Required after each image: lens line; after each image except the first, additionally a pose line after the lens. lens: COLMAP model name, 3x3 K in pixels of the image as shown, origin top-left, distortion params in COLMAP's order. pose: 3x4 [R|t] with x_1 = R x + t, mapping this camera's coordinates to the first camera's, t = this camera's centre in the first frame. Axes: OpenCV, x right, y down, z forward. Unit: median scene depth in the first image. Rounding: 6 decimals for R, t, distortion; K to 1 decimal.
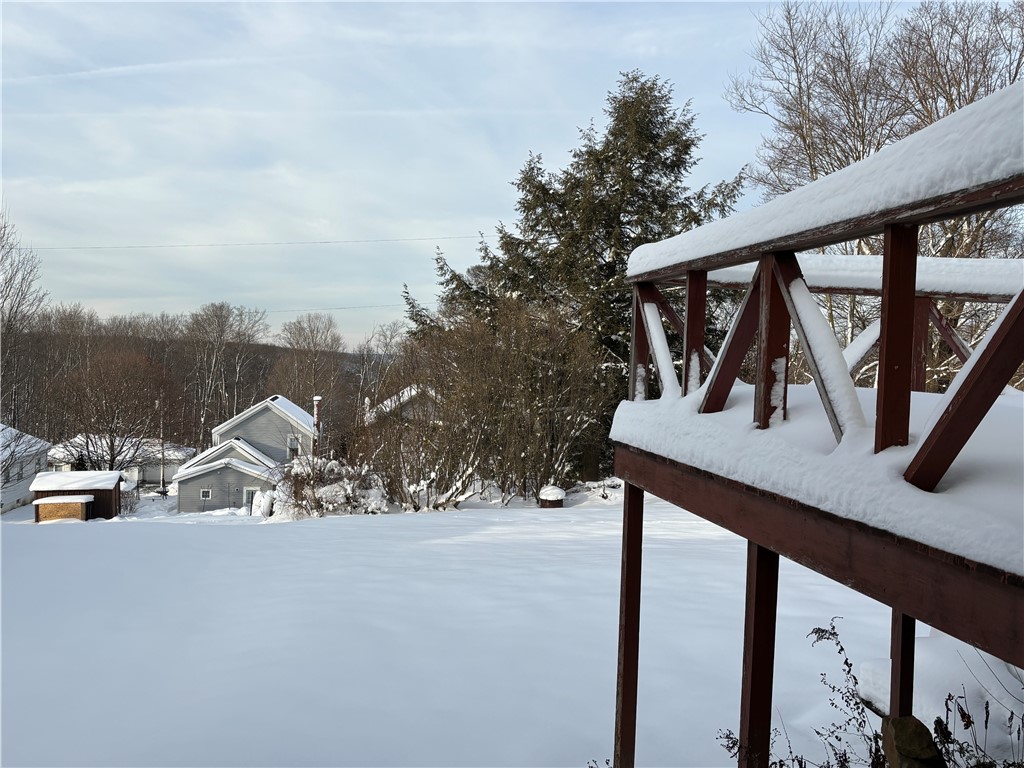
lens RADIAL K [[940.2, 0, 512.0], [0, 940.2, 384.0], [0, 0, 1]] dist [0.008418, -0.007259]
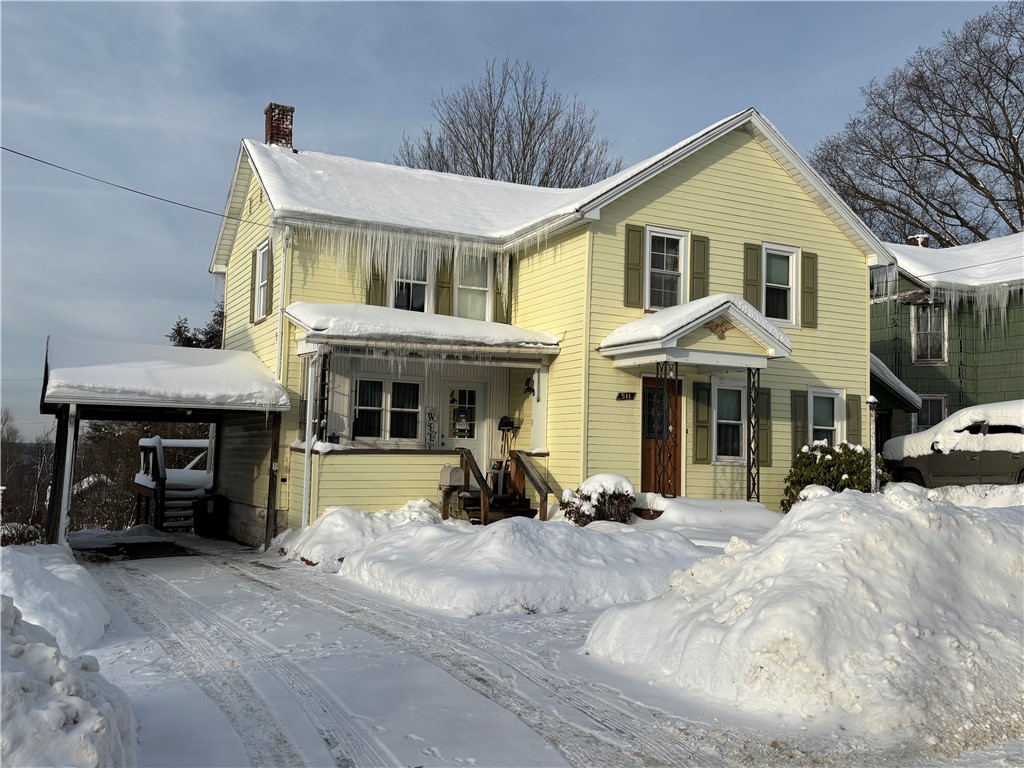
lens RADIAL K [[940.2, 0, 512.0], [0, 940.2, 384.0], [0, 0, 1]] dist [0.008418, -0.007259]
pose [[0.952086, 0.009890, 0.305671, 0.064399], [0.018193, 0.995875, -0.088888, 0.004085], [-0.305289, 0.090190, 0.947979, -0.557384]]
